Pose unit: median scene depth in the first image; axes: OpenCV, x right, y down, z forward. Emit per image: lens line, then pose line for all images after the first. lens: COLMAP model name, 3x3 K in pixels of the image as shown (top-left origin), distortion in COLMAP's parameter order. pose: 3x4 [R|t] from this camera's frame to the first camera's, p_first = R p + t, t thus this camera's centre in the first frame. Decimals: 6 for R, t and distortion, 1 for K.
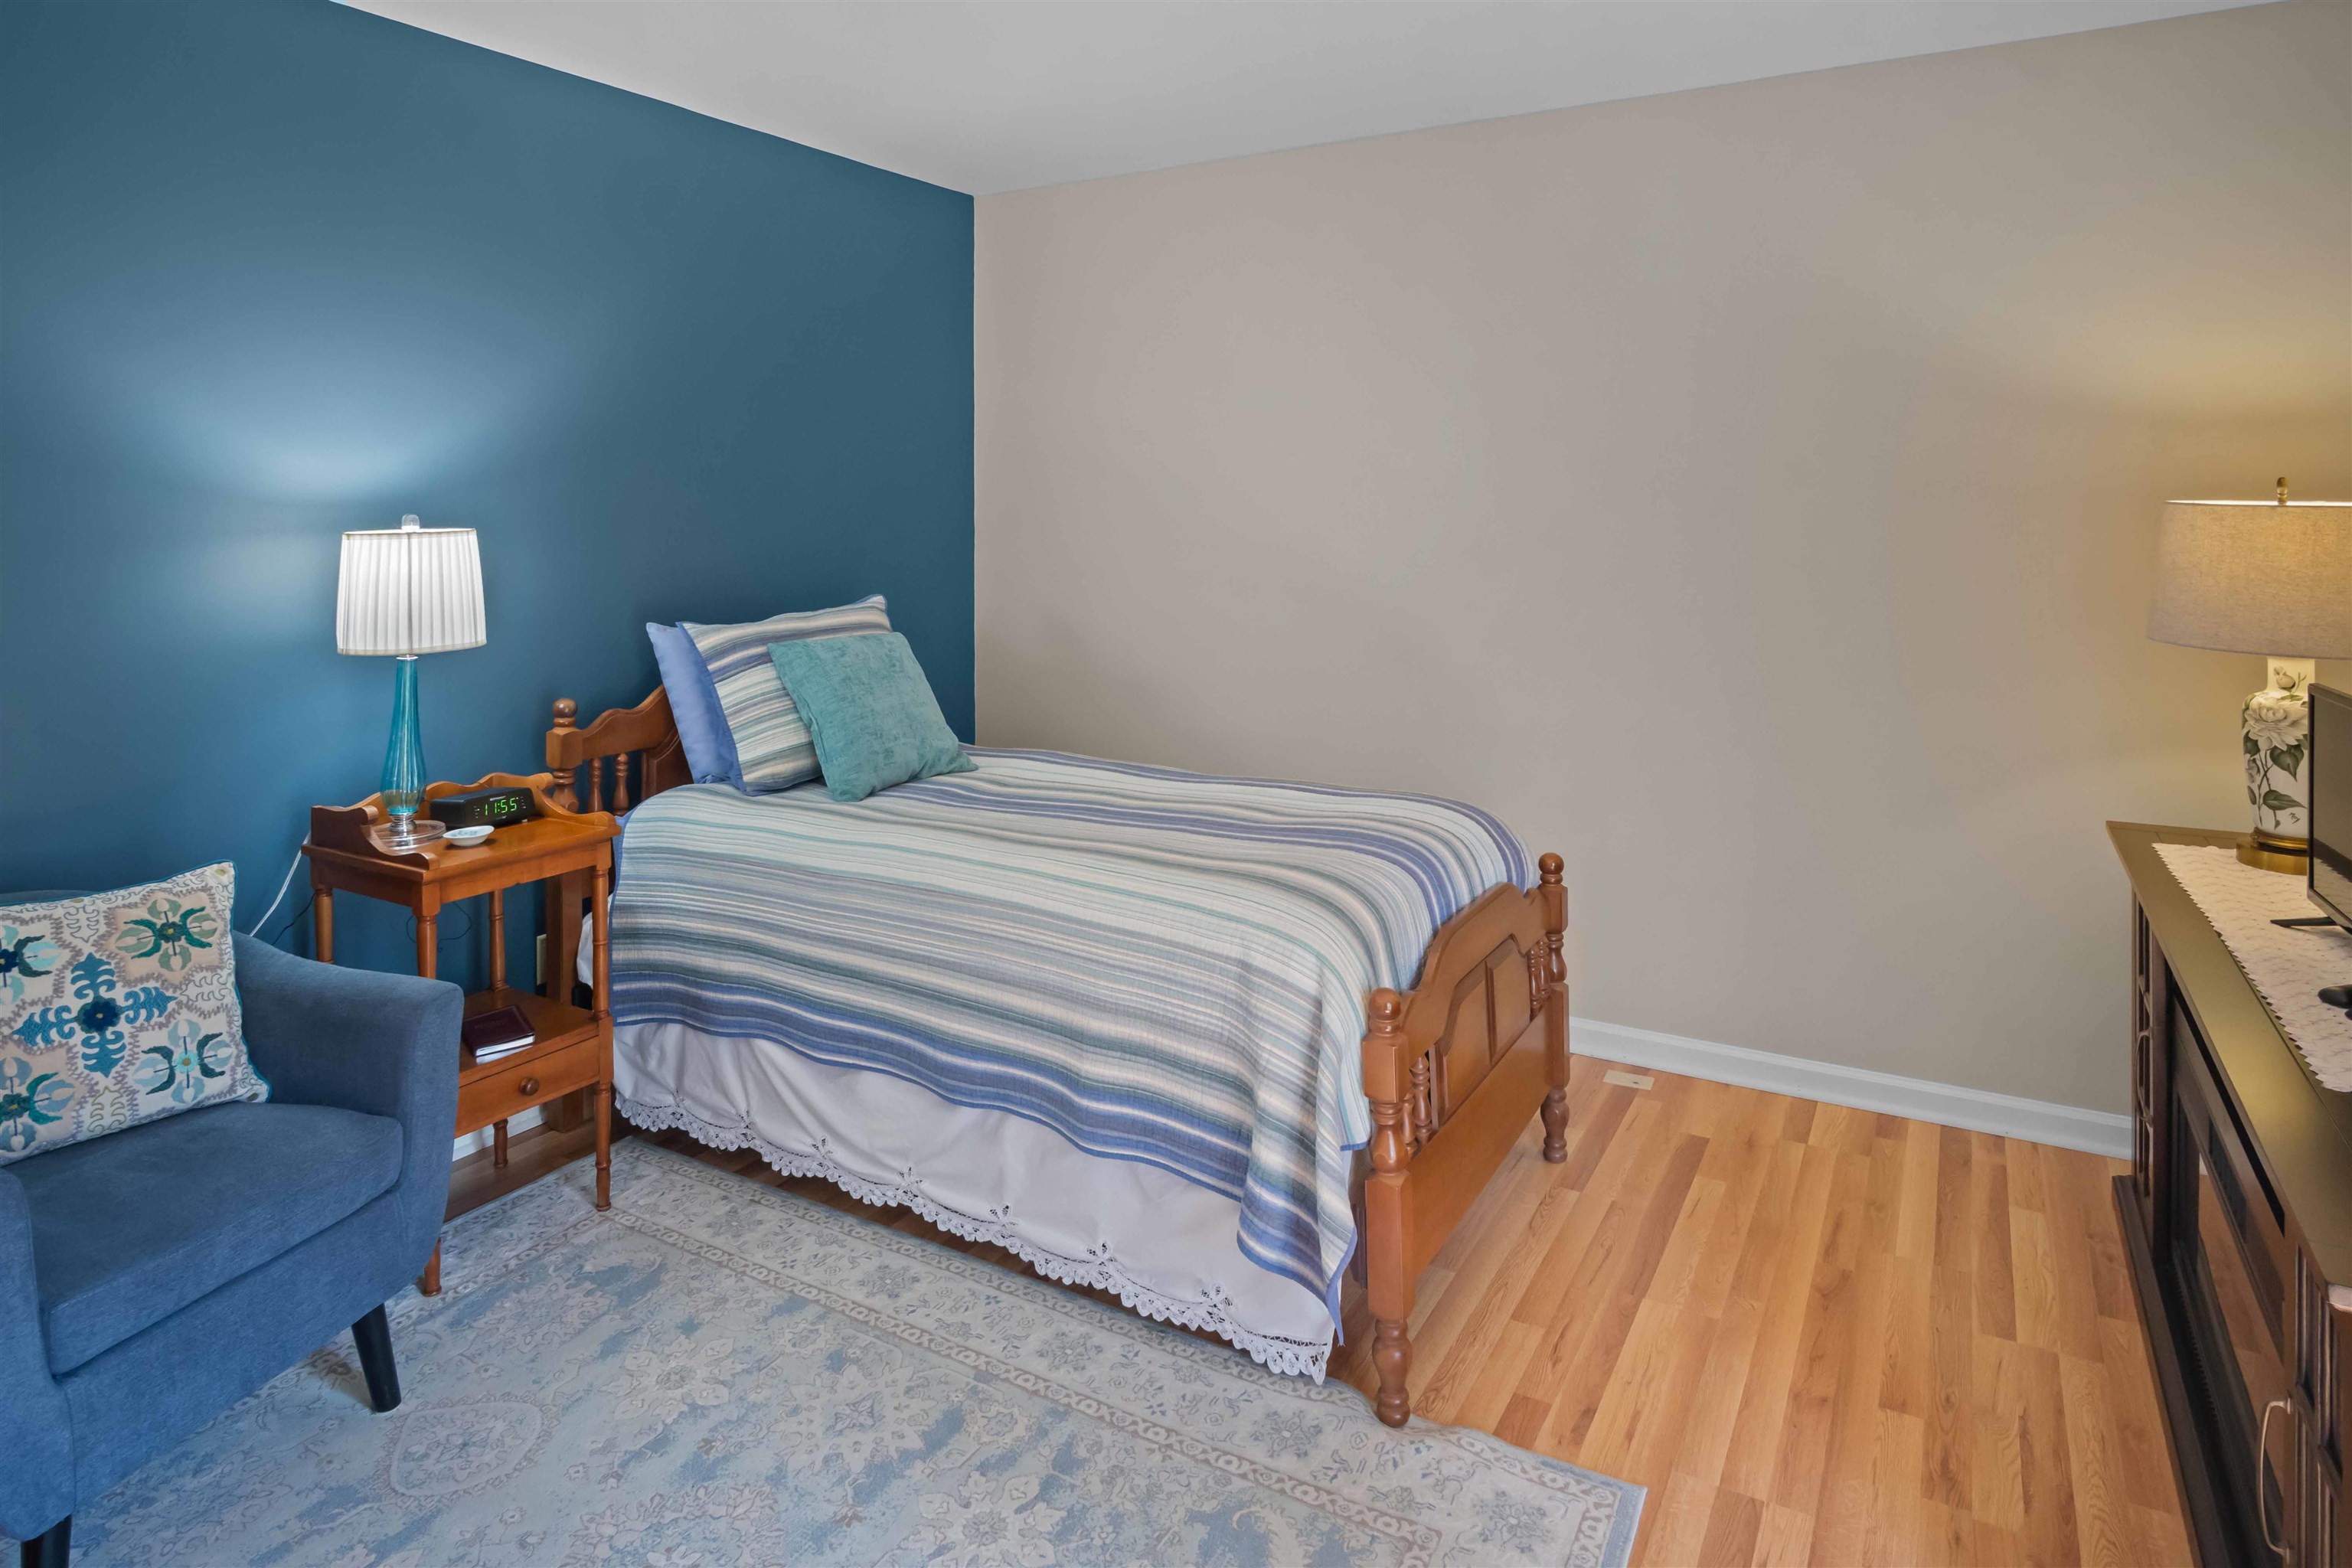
lens RADIAL K [[1304.1, 0, 1185.0], [0, 1304.1, 714.8], [0, 0, 1]] dist [-0.026083, 0.007126]
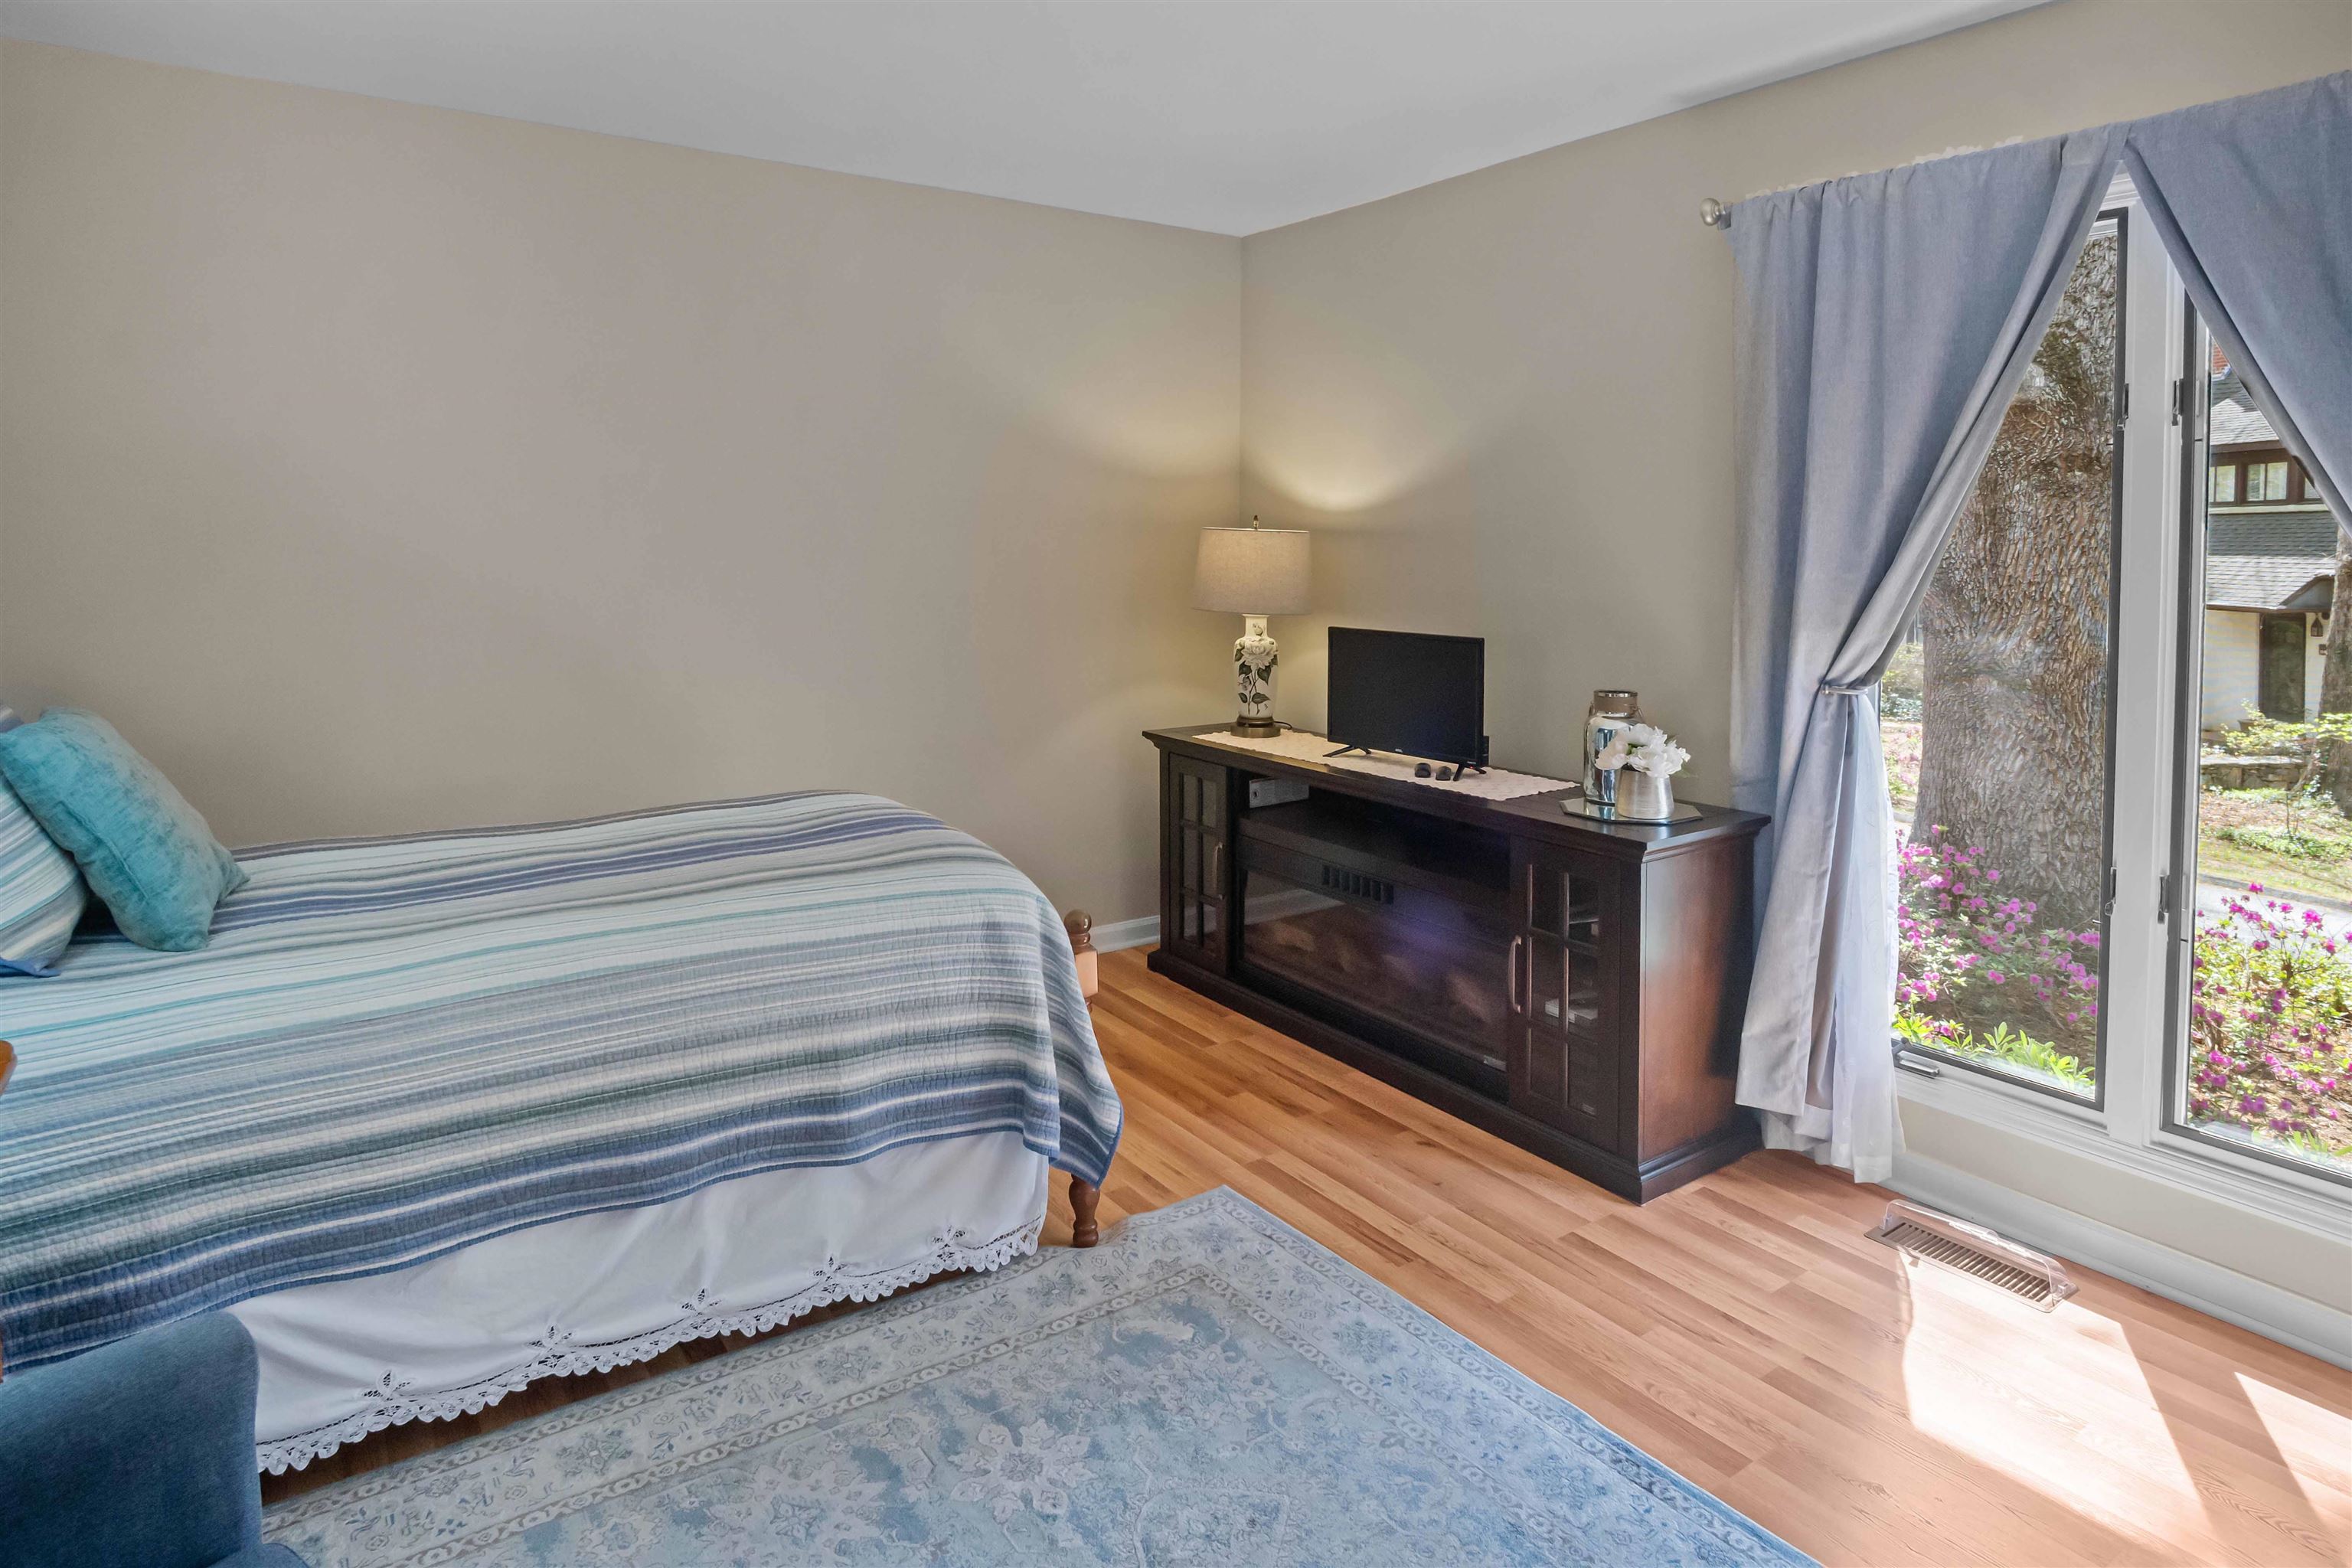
lens RADIAL K [[1261.6, 0, 1180.1], [0, 1261.6, 799.5], [0, 0, 1]] dist [-0.028586, 0.003656]
pose [[0.438065, -0.173905, 0.881961, -0.762767], [0.123405, 0.983454, 0.132624, -0.041048], [-0.890433, 0.050740, 0.452278, 0.304742]]
